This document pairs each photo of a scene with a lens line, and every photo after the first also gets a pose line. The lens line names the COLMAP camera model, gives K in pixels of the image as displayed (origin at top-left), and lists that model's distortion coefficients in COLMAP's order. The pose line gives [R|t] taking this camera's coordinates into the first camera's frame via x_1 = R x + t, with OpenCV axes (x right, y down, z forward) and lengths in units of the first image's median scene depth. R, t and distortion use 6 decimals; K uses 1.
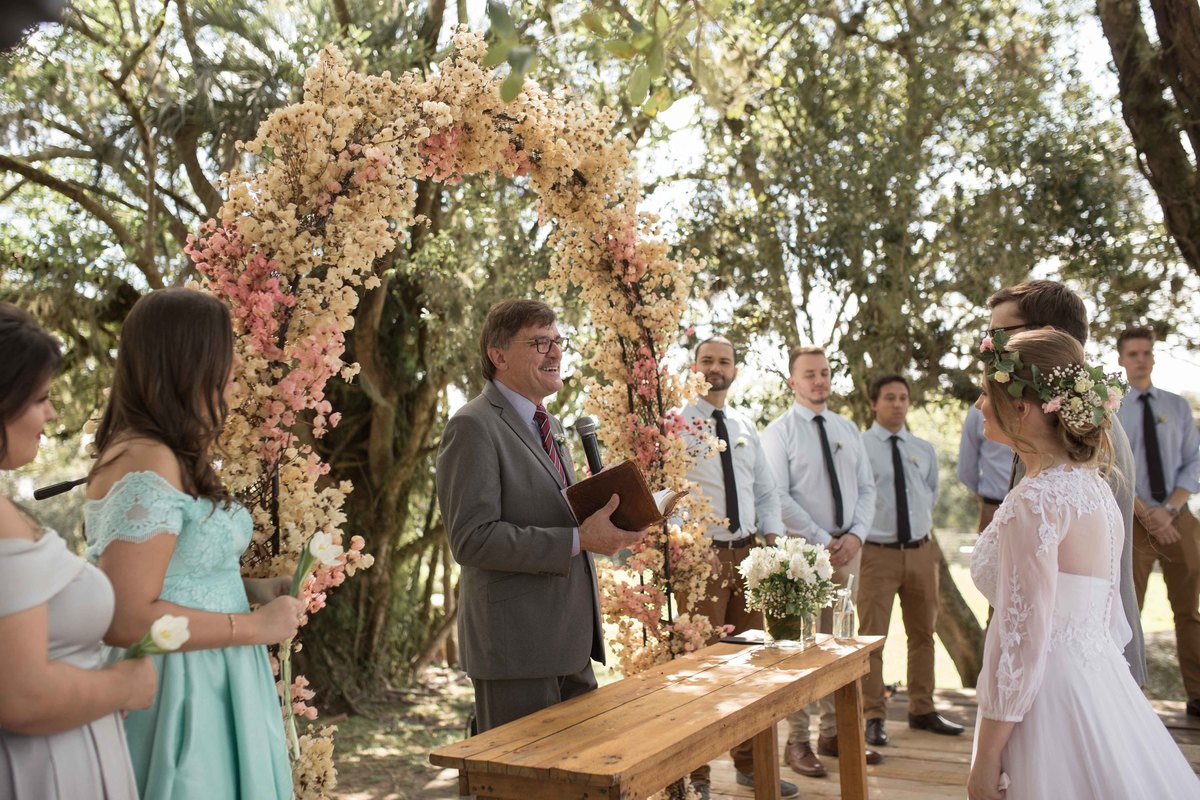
lens RADIAL K [[1232.1, 0, 602.2], [0, 1232.1, 394.2], [0, 0, 1]] dist [-0.043297, 0.000000]
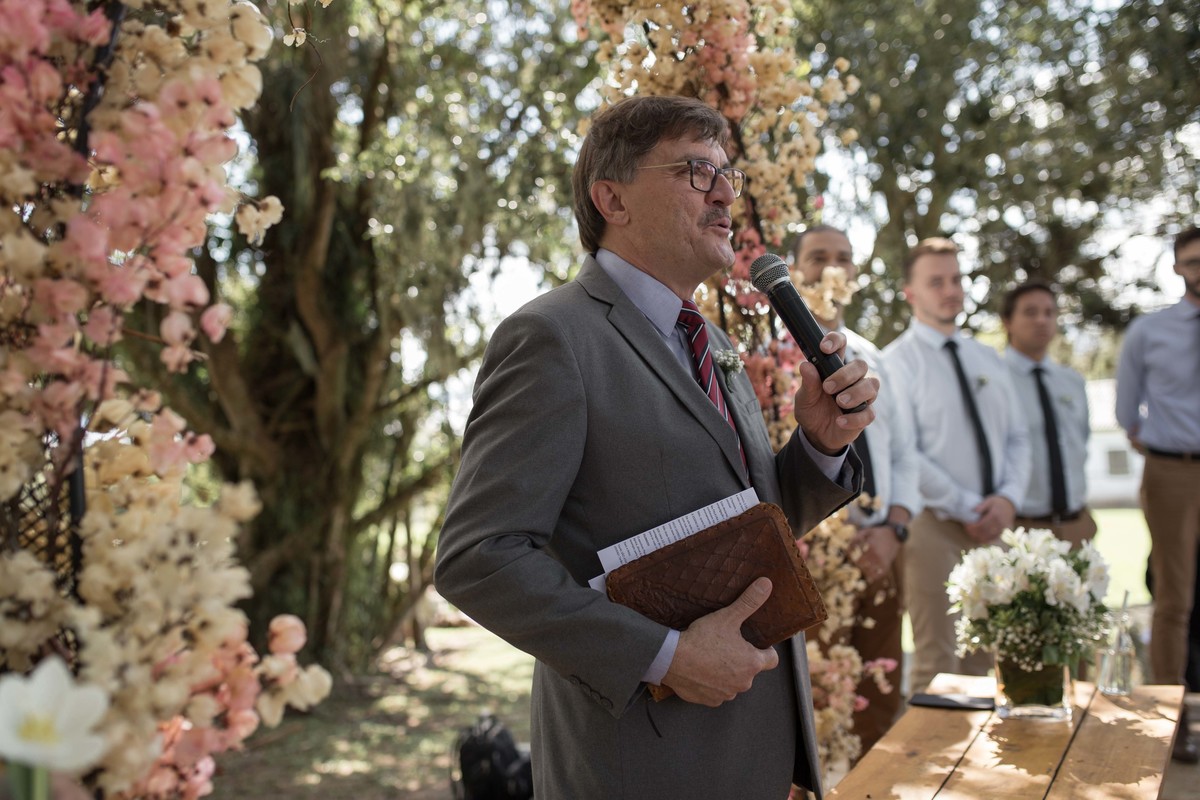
lens RADIAL K [[1232.1, 0, 595.0], [0, 1232.1, 410.4], [0, 0, 1]] dist [-0.043297, 0.000000]
pose [[0.998960, -0.028939, 0.035243, -0.069045], [0.027085, 0.998279, 0.052008, 0.019324], [-0.036688, -0.051000, 0.998025, 0.373254]]
